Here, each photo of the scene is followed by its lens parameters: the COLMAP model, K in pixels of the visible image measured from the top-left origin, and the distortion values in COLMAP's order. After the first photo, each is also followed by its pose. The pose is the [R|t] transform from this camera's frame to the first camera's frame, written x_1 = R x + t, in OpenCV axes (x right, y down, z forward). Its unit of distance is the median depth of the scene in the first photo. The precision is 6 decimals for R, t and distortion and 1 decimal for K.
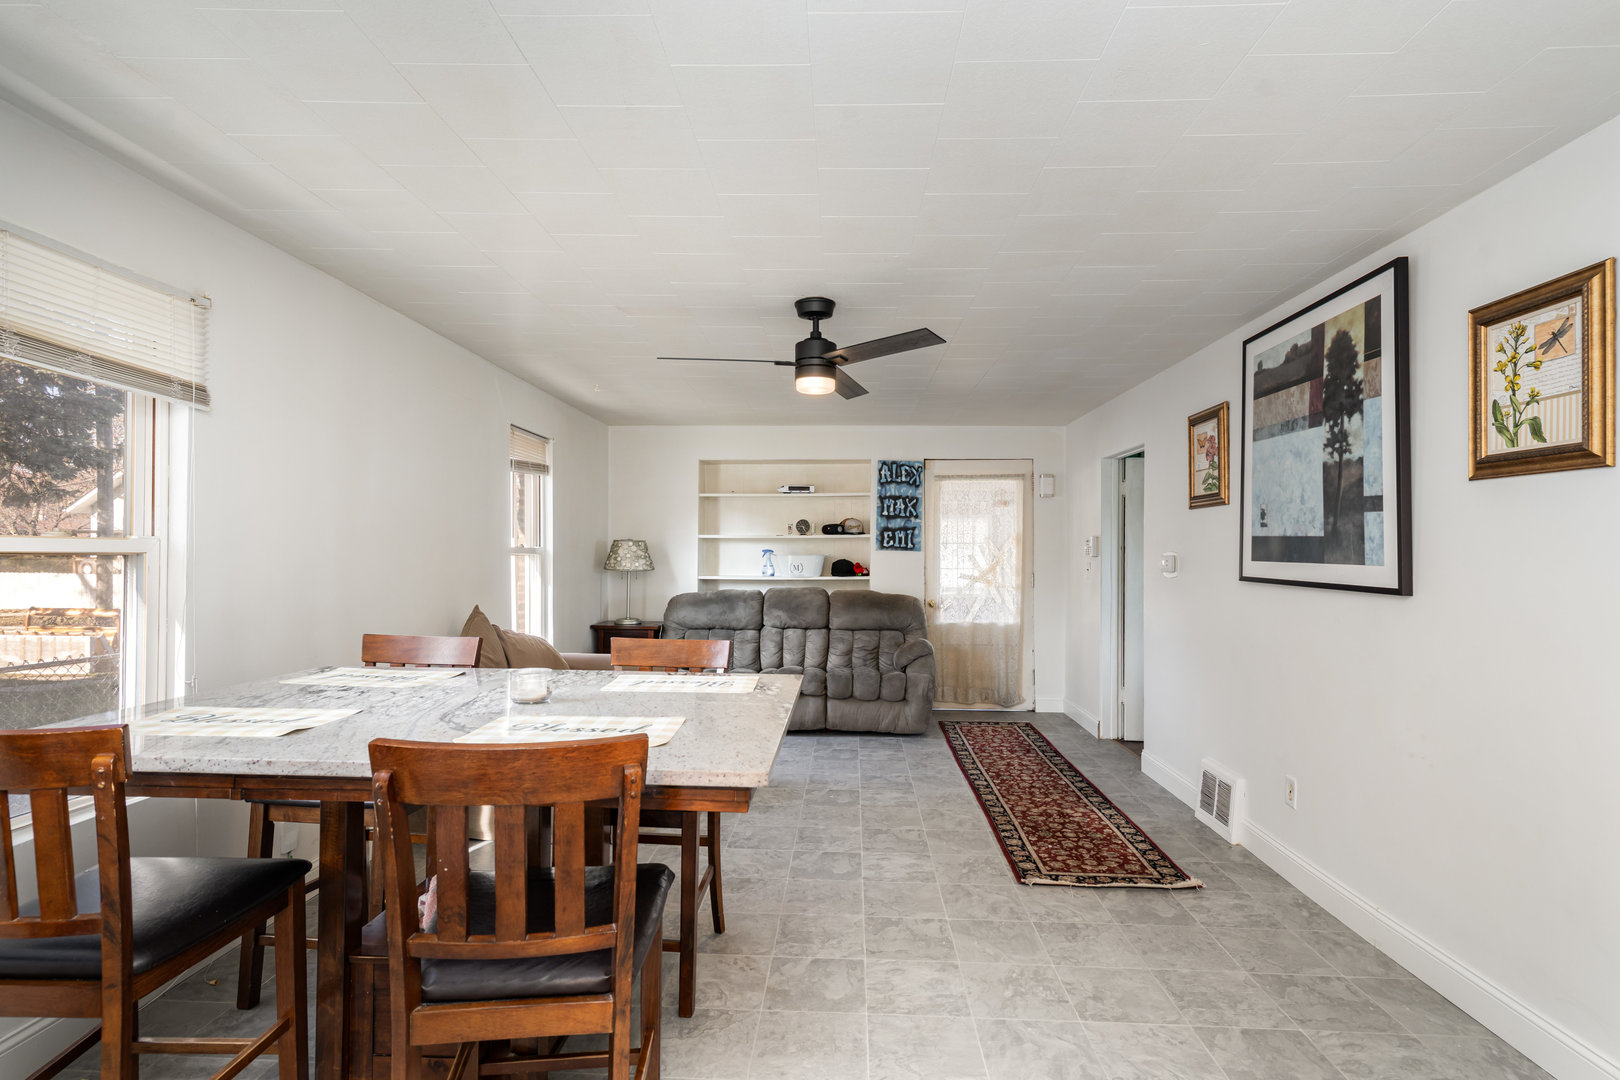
lens RADIAL K [[800.4, 0, 810.0], [0, 800.4, 540.0], [0, 0, 1]] dist [0.001094, -0.000011]
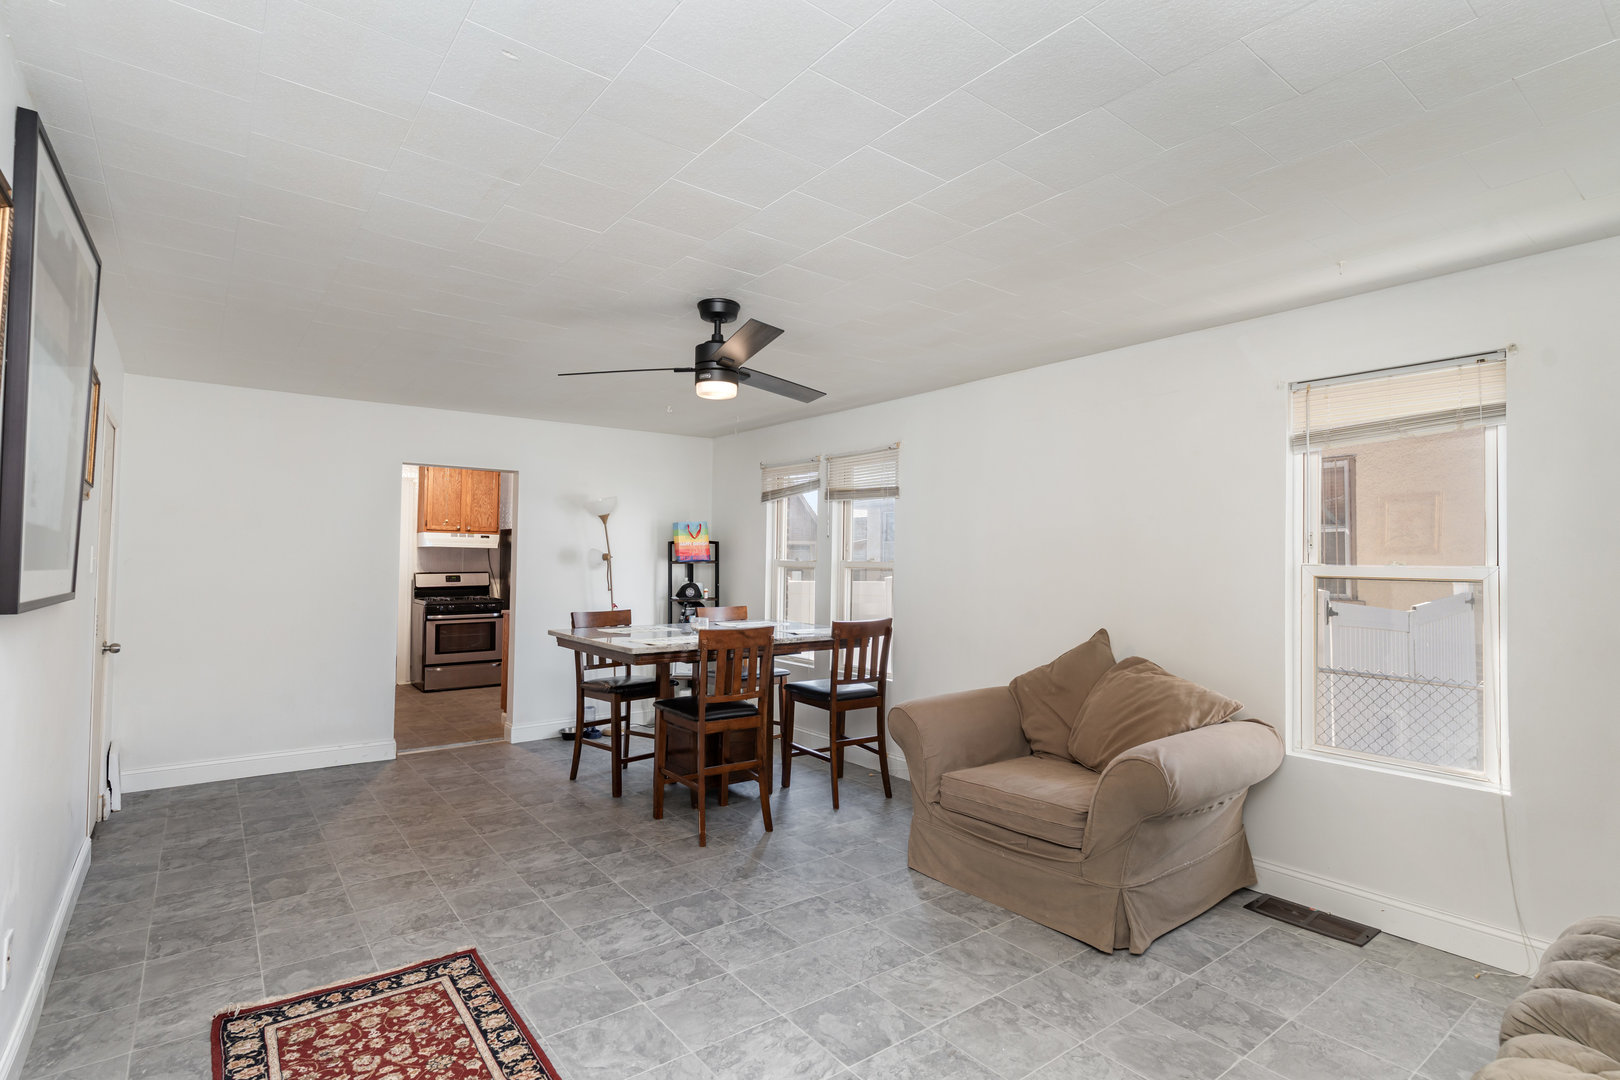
lens RADIAL K [[795.7, 0, 801.9], [0, 795.7, 565.6], [0, 0, 1]] dist [-0.000947, -0.000563]
pose [[-0.773000, -0.015452, -0.634217, 0.497139], [-0.008281, 0.999864, -0.014267, 0.028852], [0.634352, -0.005777, -0.773023, 1.735866]]
